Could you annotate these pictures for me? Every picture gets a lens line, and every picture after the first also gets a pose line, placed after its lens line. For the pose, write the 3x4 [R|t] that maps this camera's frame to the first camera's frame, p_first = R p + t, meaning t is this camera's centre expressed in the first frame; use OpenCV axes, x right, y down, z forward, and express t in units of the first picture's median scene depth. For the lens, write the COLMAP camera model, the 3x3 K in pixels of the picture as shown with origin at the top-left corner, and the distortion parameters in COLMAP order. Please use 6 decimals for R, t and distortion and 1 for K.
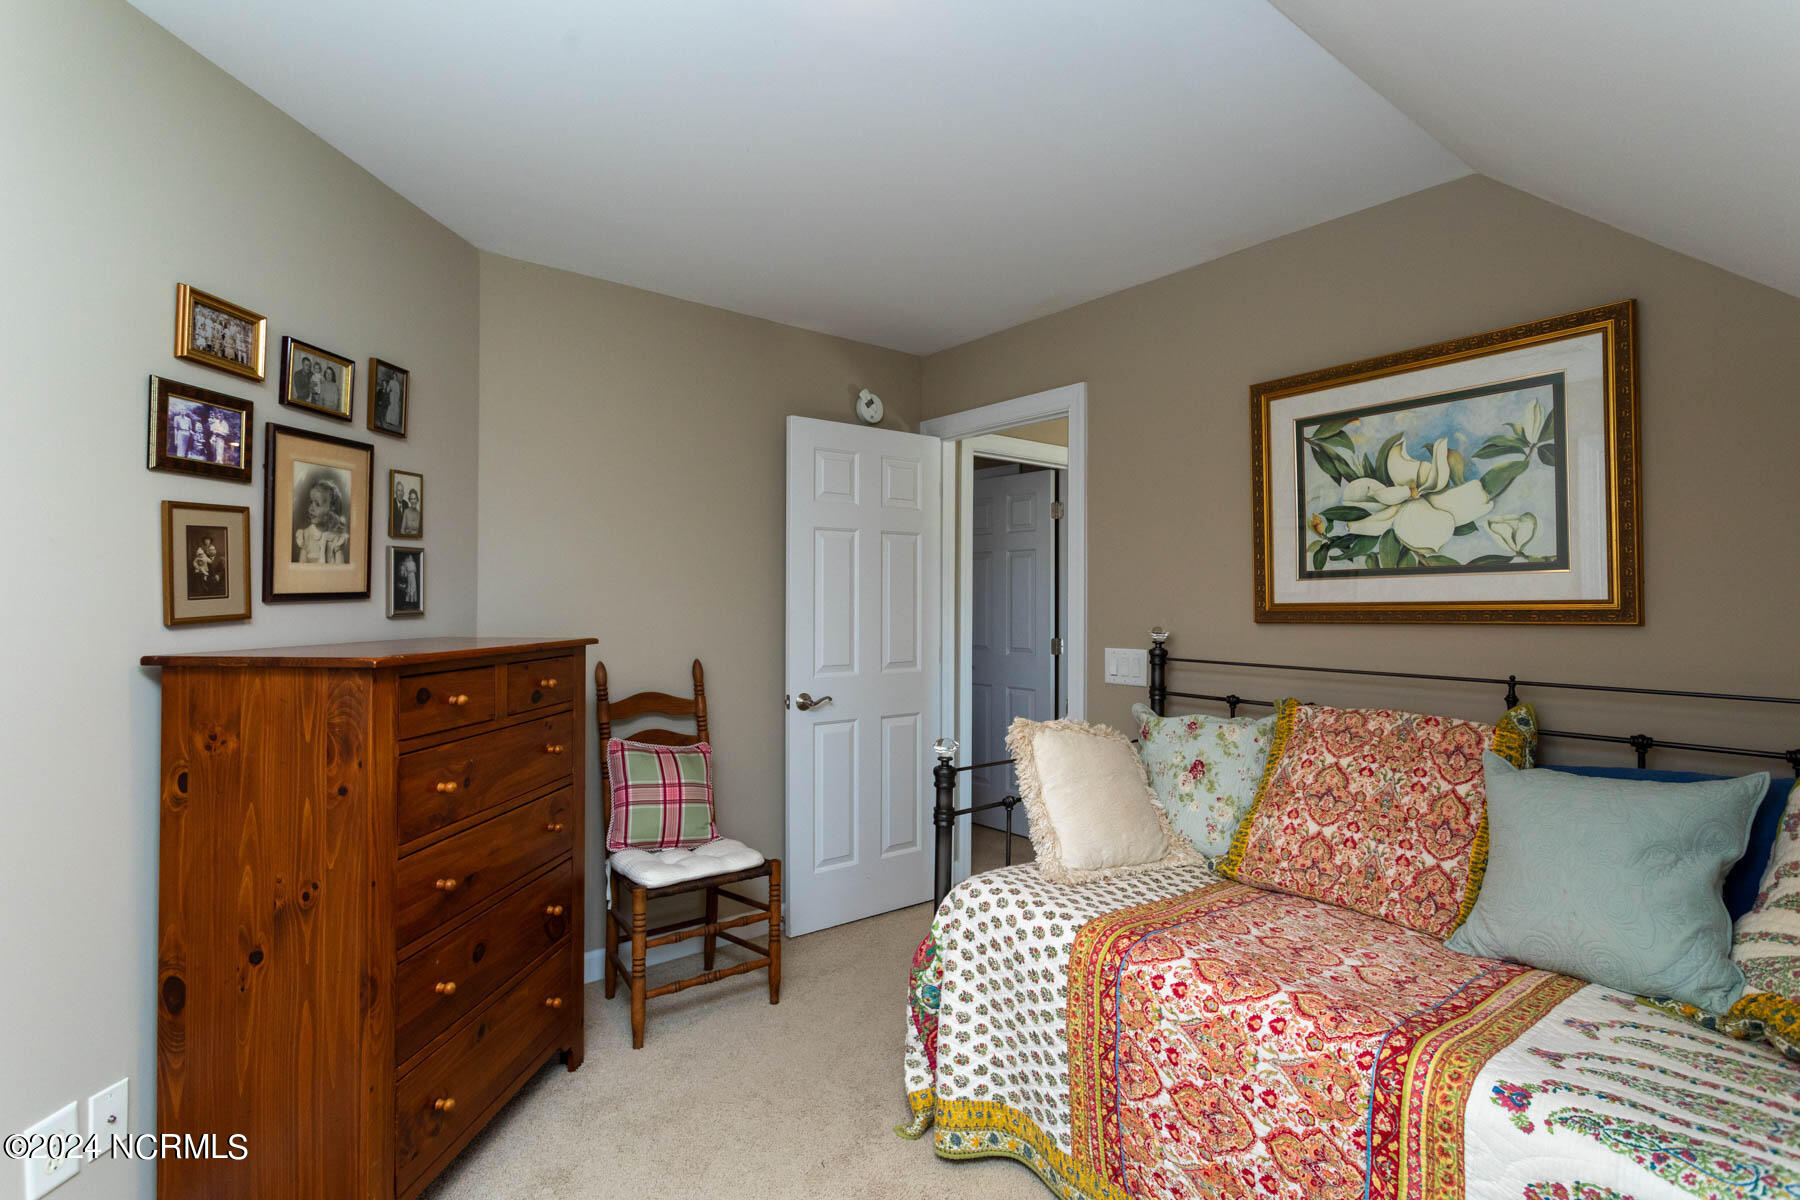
lens RADIAL K [[887.6, 0, 900.0], [0, 887.6, 600.0], [0, 0, 1]] dist [0.002495, 0.000347]
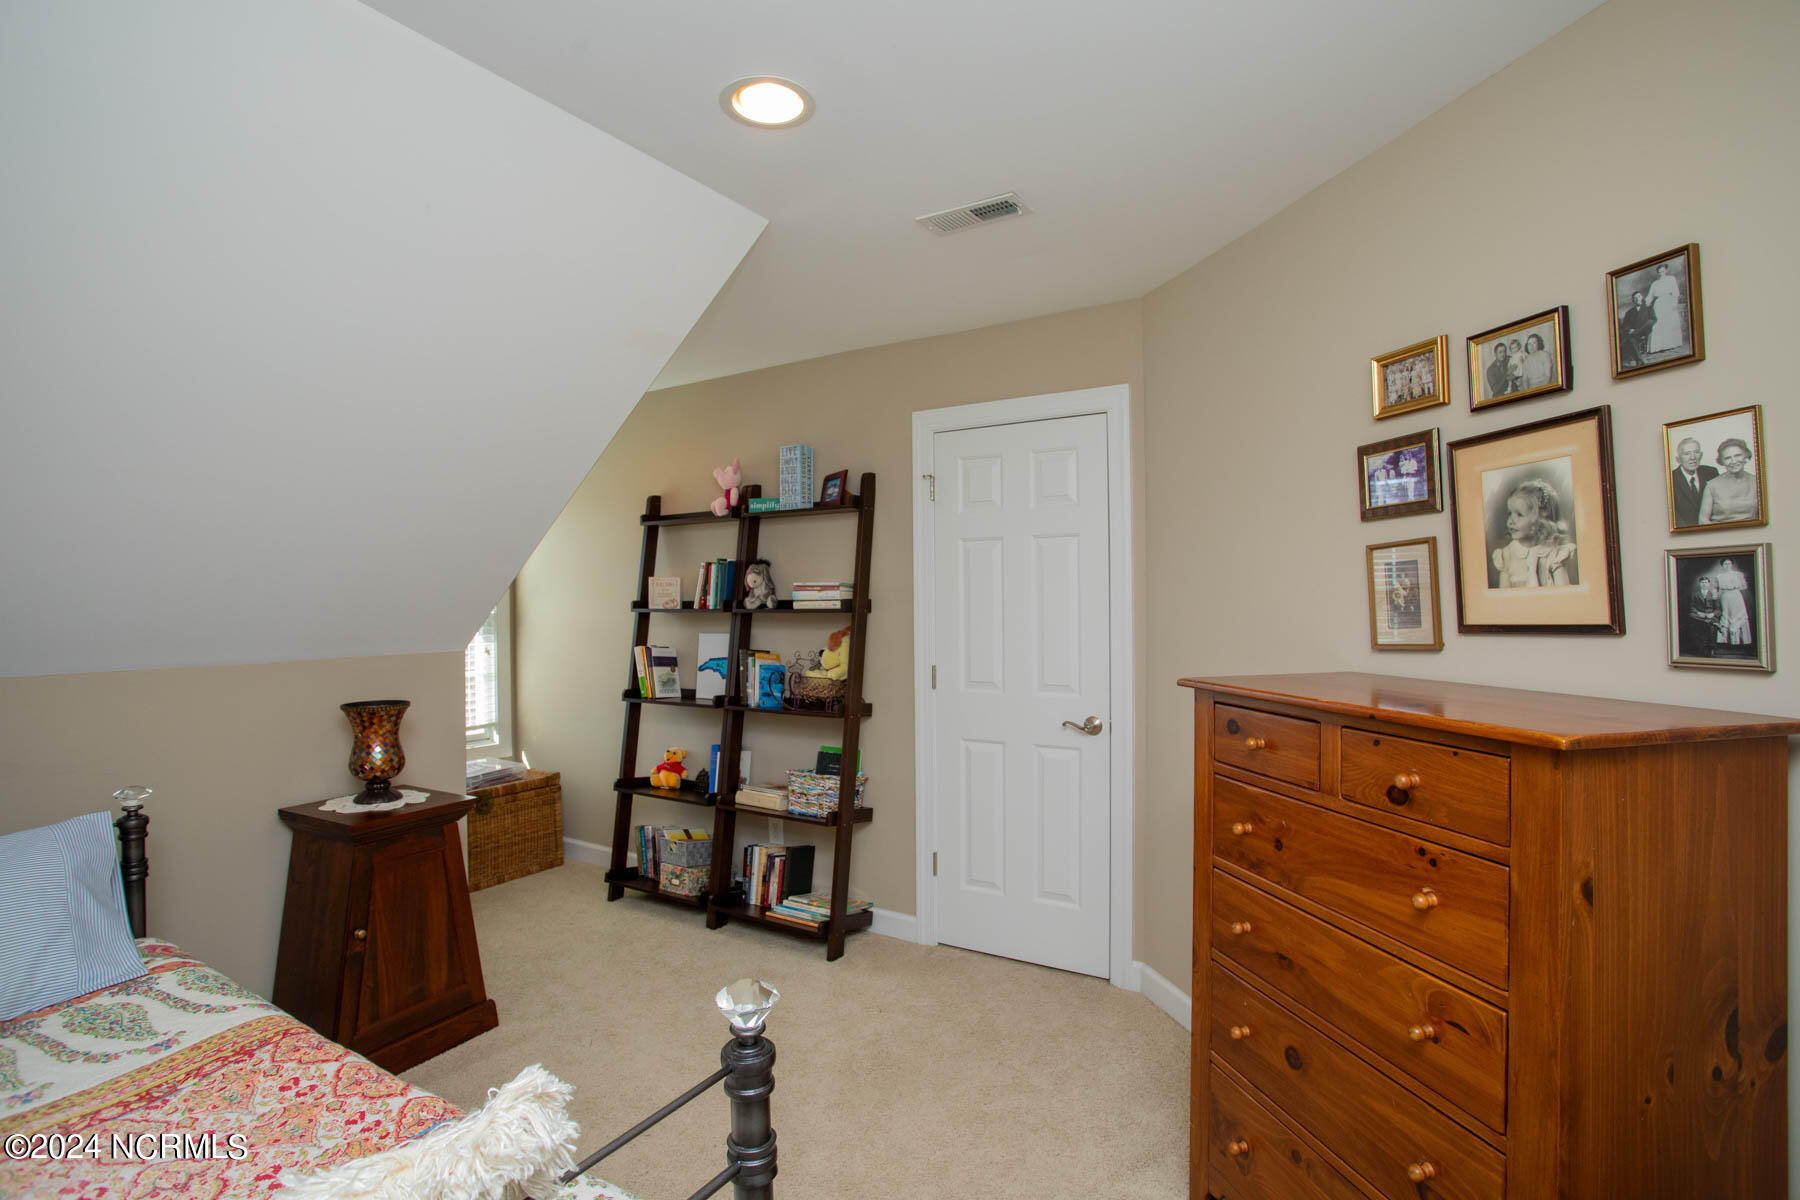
lens RADIAL K [[890.9, 0, 895.9], [0, 890.9, 563.7], [0, 0, 1]] dist [0.000404, 0.000041]
pose [[-0.943968, -0.000955, -0.330037, 0.147040], [0.013659, 0.999026, -0.041958, -0.036729], [0.329755, -0.044115, -0.943035, 1.574956]]
